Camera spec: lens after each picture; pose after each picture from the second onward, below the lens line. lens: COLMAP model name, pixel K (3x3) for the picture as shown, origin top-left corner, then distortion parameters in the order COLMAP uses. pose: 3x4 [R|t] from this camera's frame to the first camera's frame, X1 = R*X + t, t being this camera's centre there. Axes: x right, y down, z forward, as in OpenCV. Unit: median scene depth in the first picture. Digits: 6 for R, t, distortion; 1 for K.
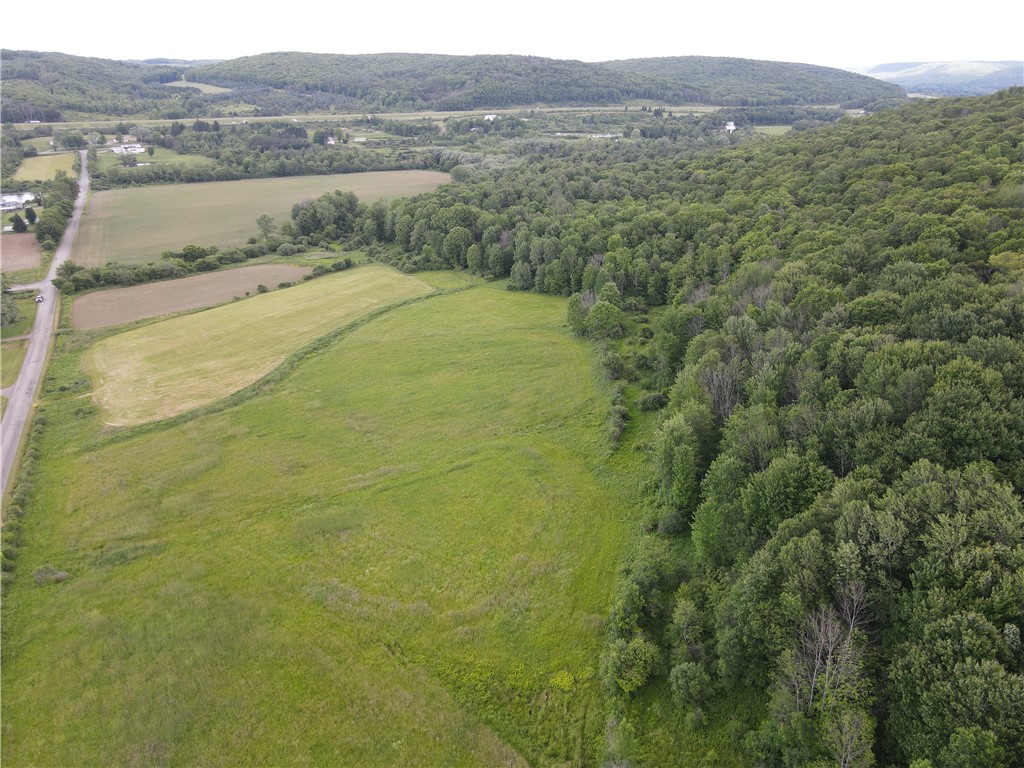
lens RADIAL K [[744.3, 0, 512.0], [0, 744.3, 384.0], [0, 0, 1]] dist [0.008777, 0.002164]
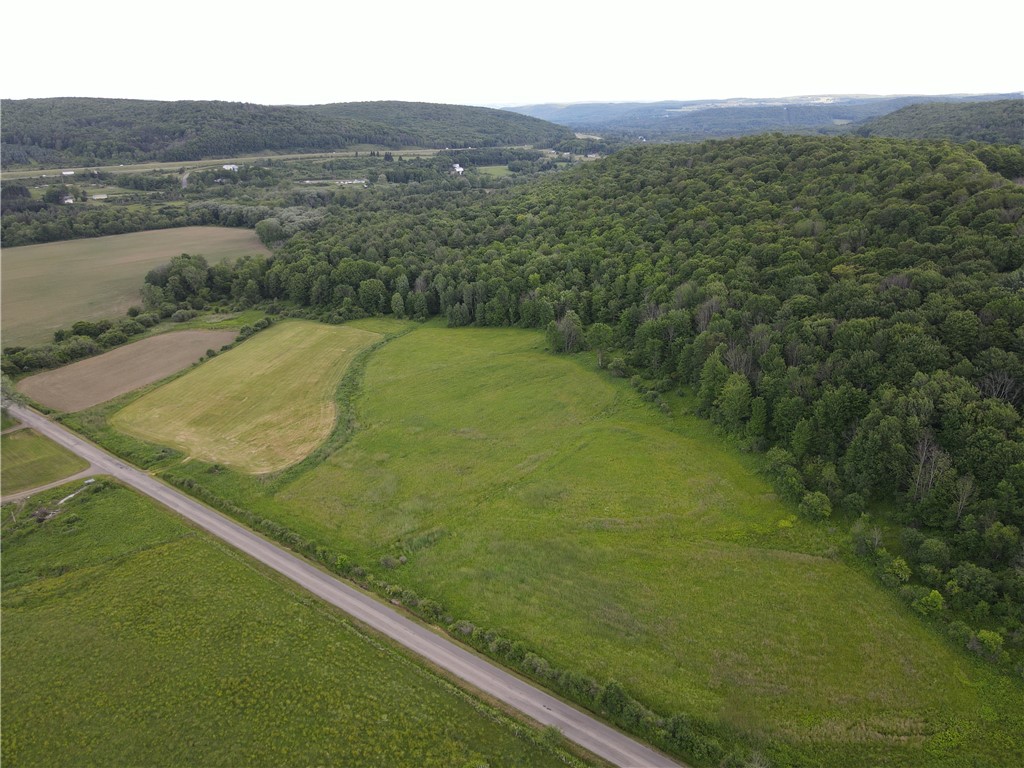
lens RADIAL K [[744.3, 0, 512.0], [0, 744.3, 384.0], [0, 0, 1]] dist [0.008777, 0.002164]
pose [[0.920509, -0.139113, 0.365117, -0.312756], [0.155481, 0.987715, -0.015659, -0.001668], [-0.358454, 0.071183, 0.930830, -0.123562]]
